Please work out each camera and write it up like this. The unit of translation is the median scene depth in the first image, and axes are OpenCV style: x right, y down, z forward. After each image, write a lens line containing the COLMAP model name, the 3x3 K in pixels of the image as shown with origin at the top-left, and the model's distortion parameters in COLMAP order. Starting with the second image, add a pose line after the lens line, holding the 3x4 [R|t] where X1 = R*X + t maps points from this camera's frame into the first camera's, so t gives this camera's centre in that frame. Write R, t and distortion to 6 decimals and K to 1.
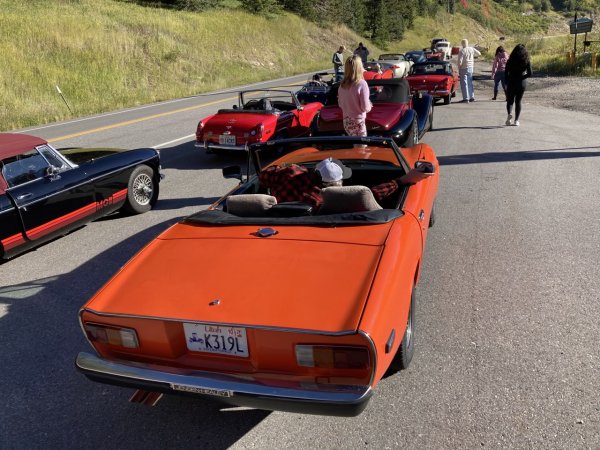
lens RADIAL K [[490.3, 0, 295.8], [0, 490.3, 220.8], [0, 0, 1]] dist [0.036914, -0.040382]
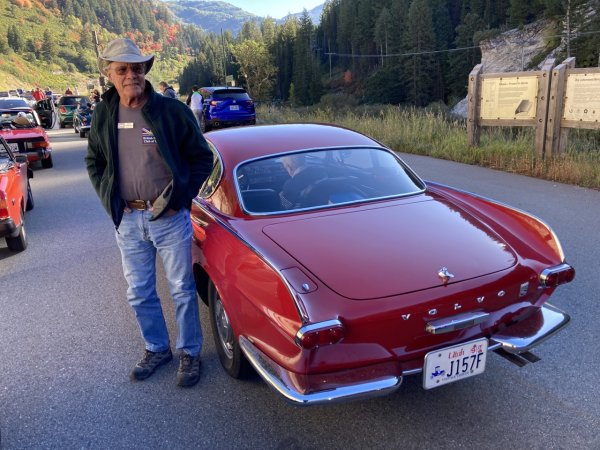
lens RADIAL K [[492.9, 0, 297.1], [0, 492.9, 217.8], [0, 0, 1]] dist [0.023317, -0.005916]
pose [[0.659805, -0.147128, 0.736893, -0.307384], [0.226939, 0.973870, -0.008756, 0.230127], [-0.716349, 0.173007, 0.675953, -0.595911]]
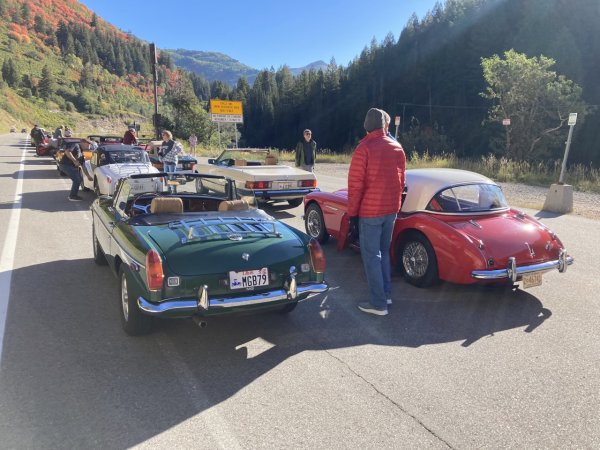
lens RADIAL K [[492.9, 0, 304.4], [0, 492.9, 228.7], [0, 0, 1]] dist [0.023317, -0.005916]
pose [[0.630929, -0.059014, 0.773593, -0.179941], [0.186825, 0.979318, -0.077664, 0.091552], [-0.753010, 0.193527, 0.628906, -0.218595]]
